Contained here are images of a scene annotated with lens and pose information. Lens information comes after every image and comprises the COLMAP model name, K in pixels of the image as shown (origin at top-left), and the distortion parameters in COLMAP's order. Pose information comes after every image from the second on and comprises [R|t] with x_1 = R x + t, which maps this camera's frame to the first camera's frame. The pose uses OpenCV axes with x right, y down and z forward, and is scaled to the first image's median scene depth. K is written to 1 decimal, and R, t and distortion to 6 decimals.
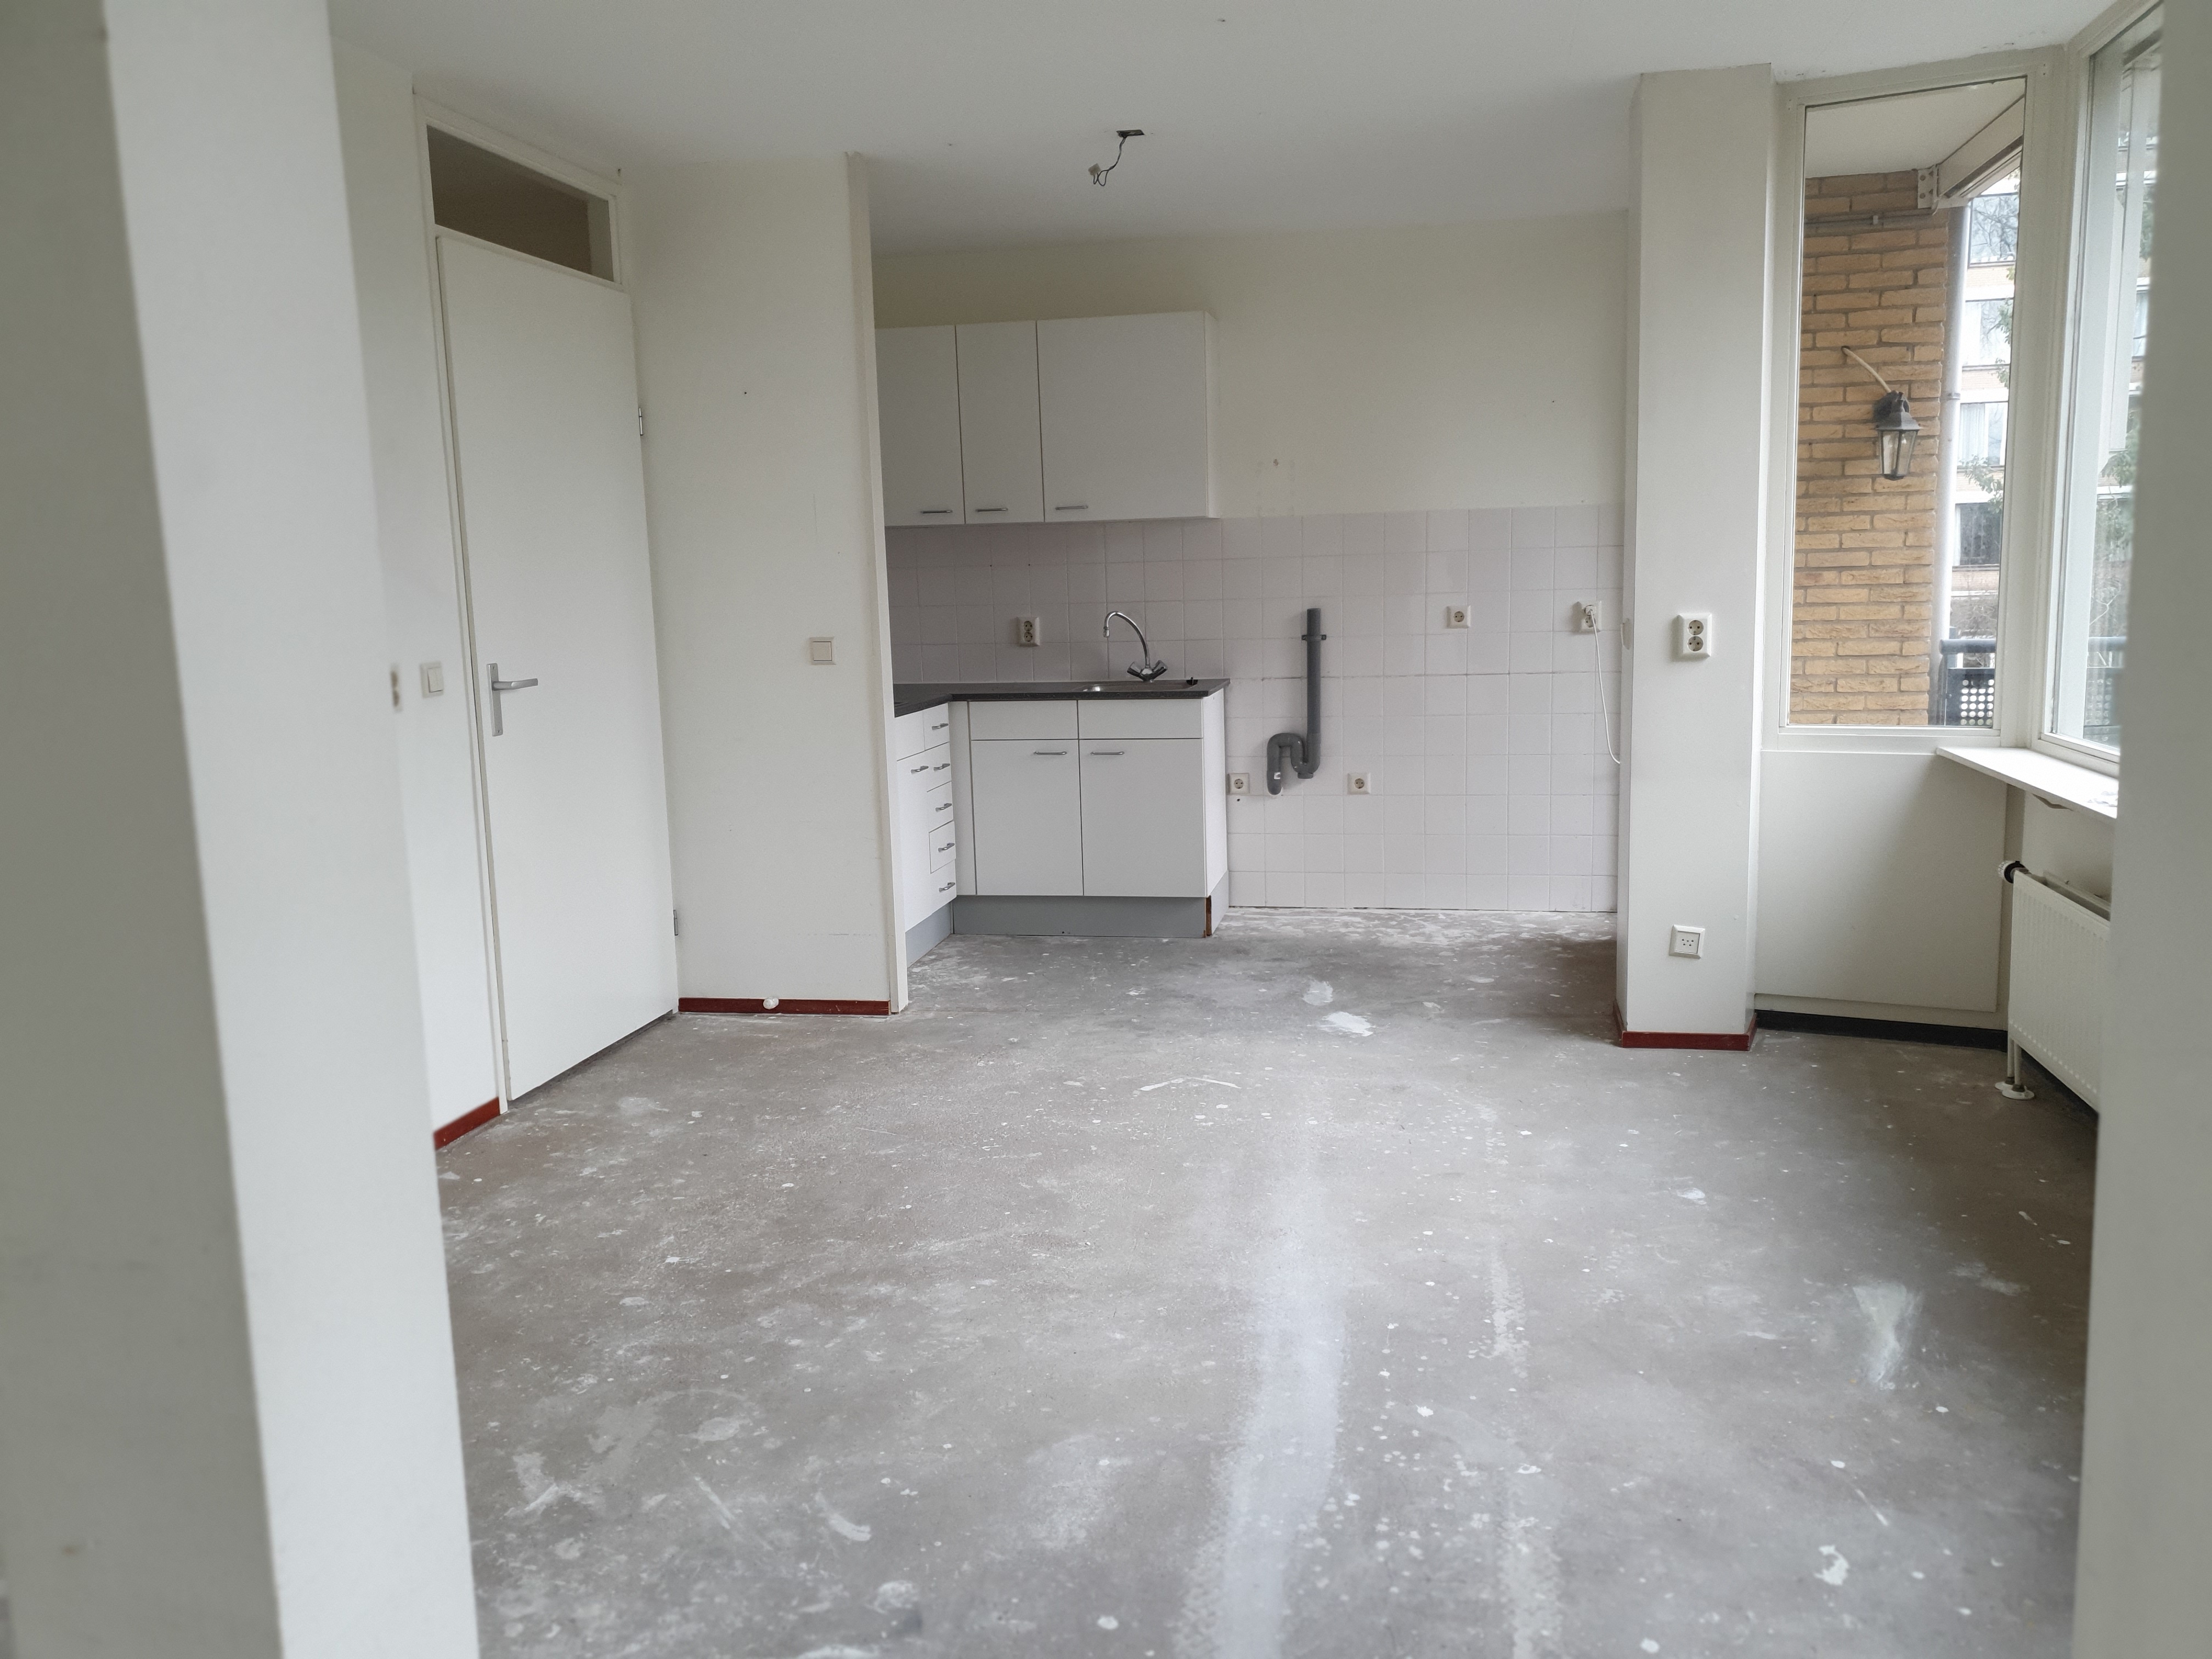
lens RADIAL K [[1715.9, 0, 1105.2], [0, 1715.9, 829.4], [0, 0, 1]] dist [-0.005525, 0.023825]
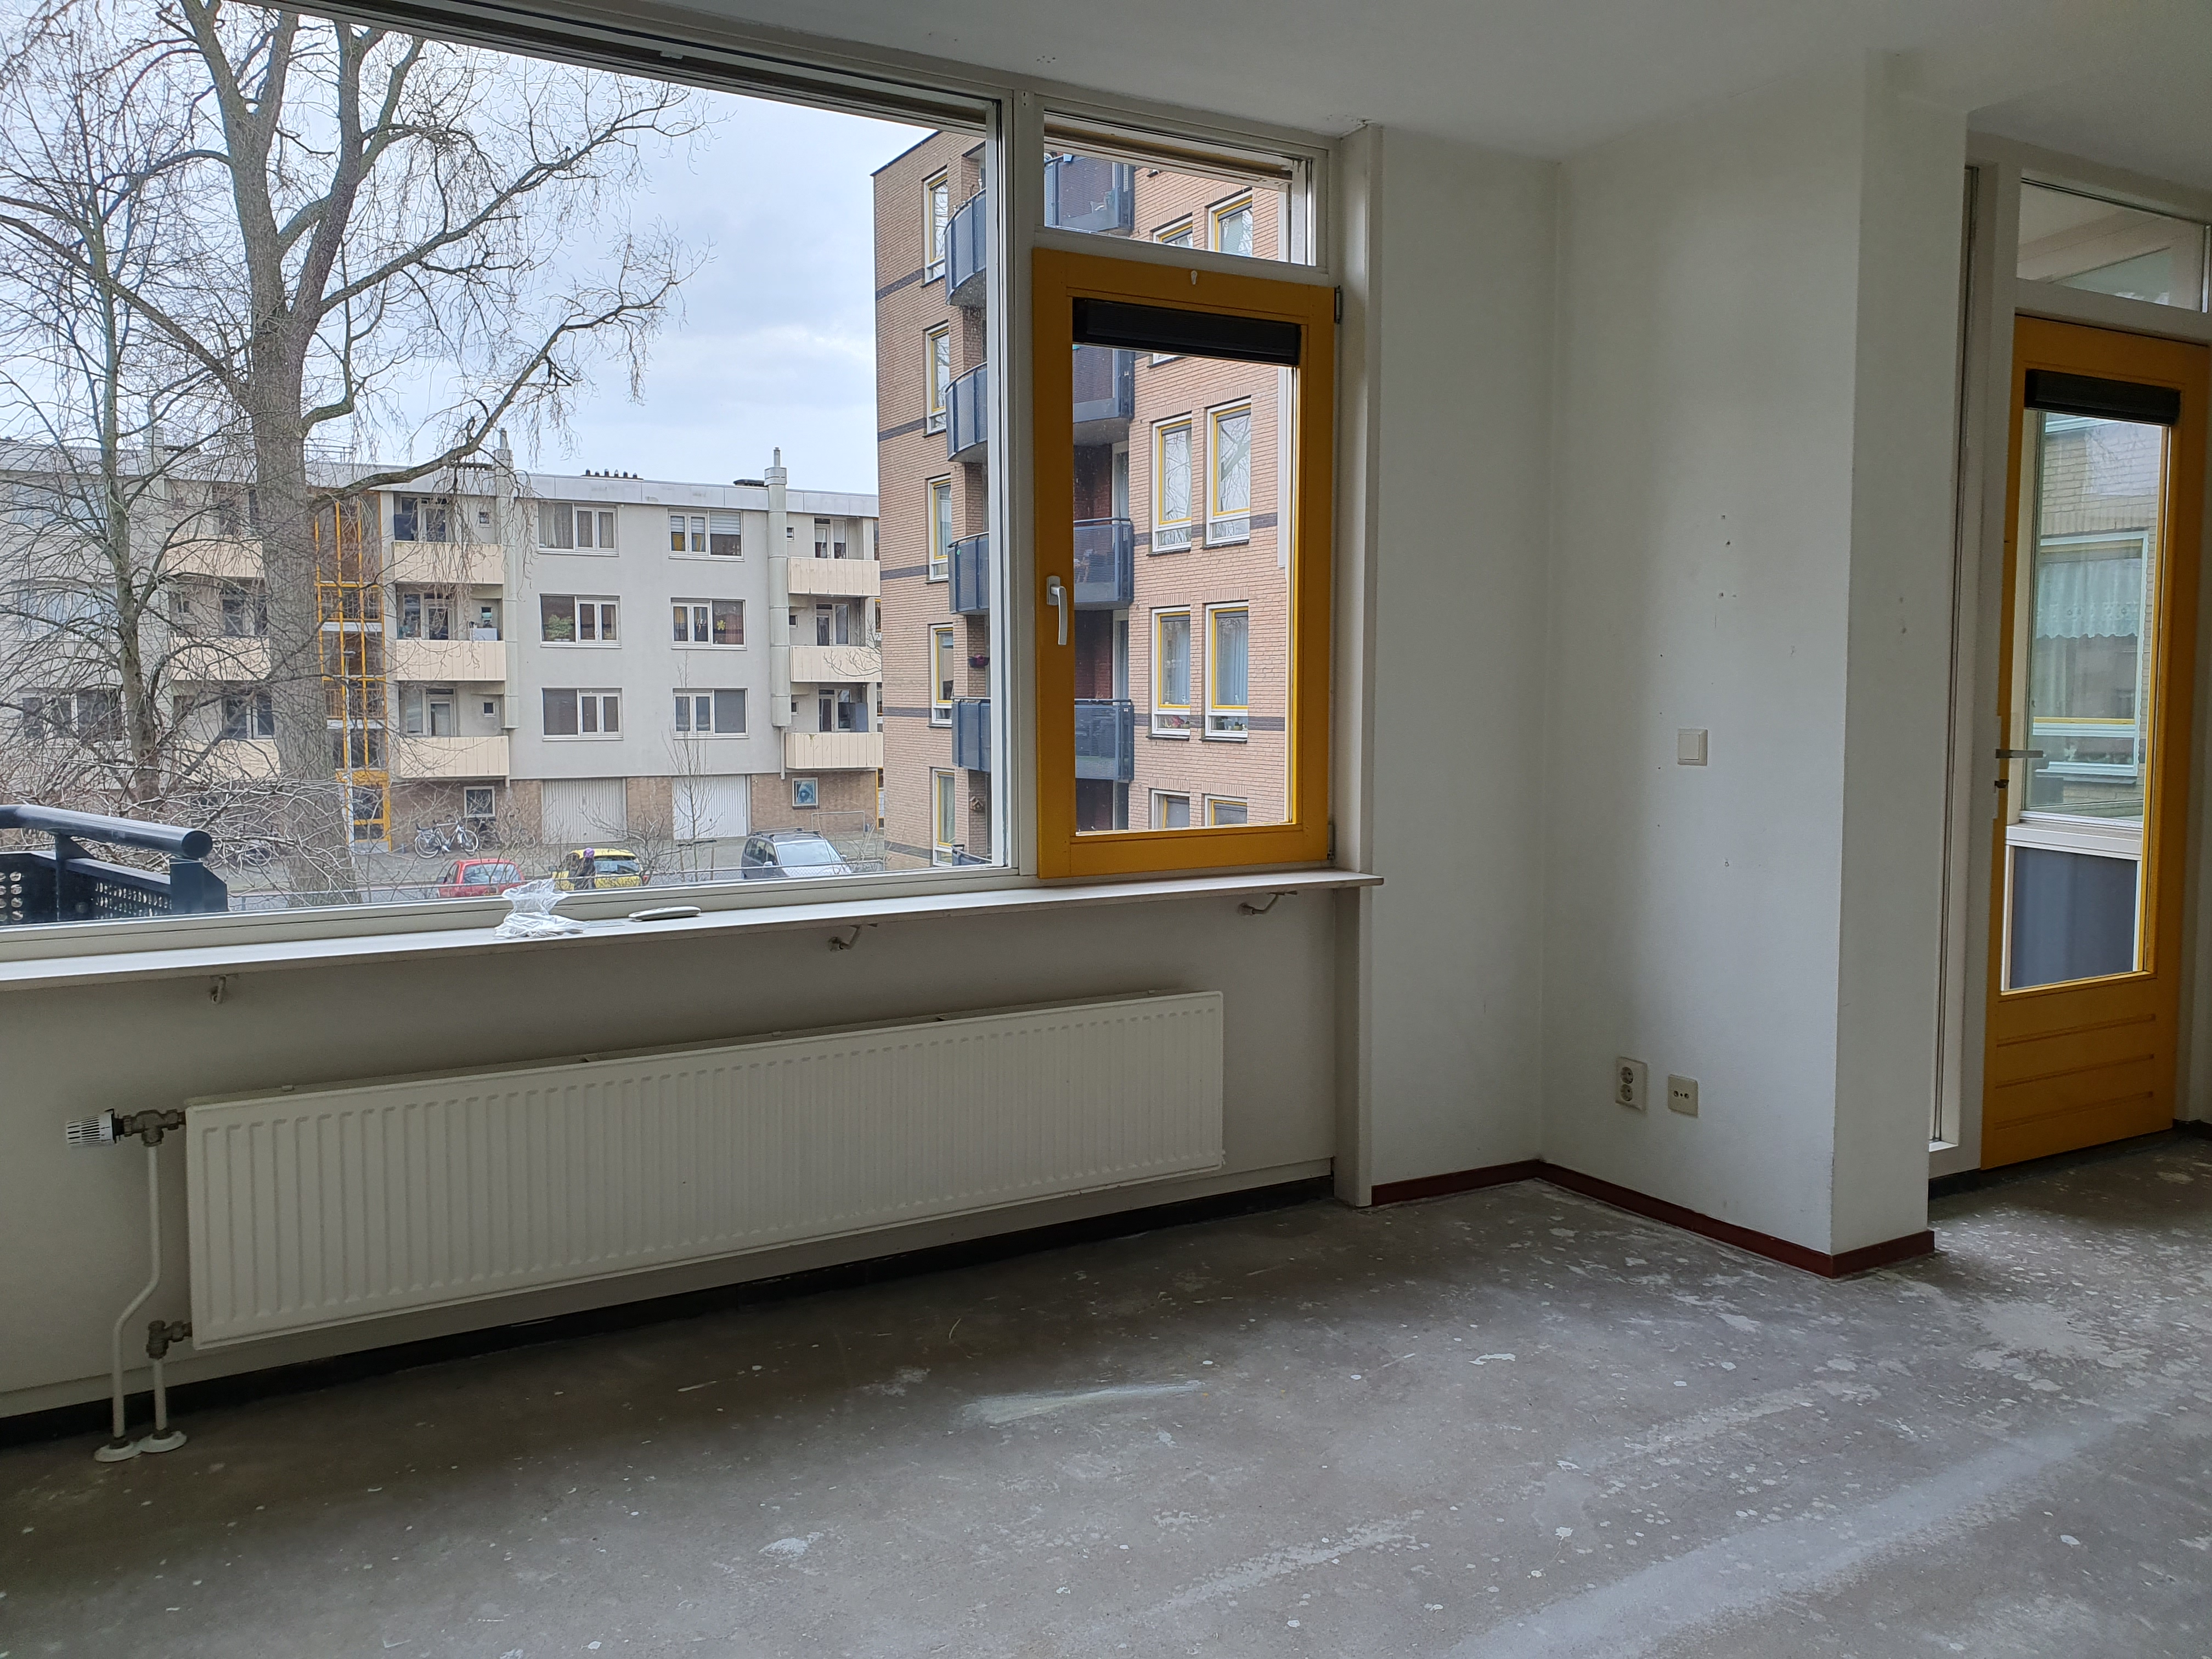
lens RADIAL K [[1715.9, 0, 1099.2], [0, 1715.9, 815.2], [0, 0, 1]] dist [-0.005525, 0.023825]
pose [[-0.659803, -0.025966, 0.750990, -0.262073], [0.136834, 0.978542, 0.154053, -0.171903], [-0.738876, 0.204406, -0.642091, 1.319827]]
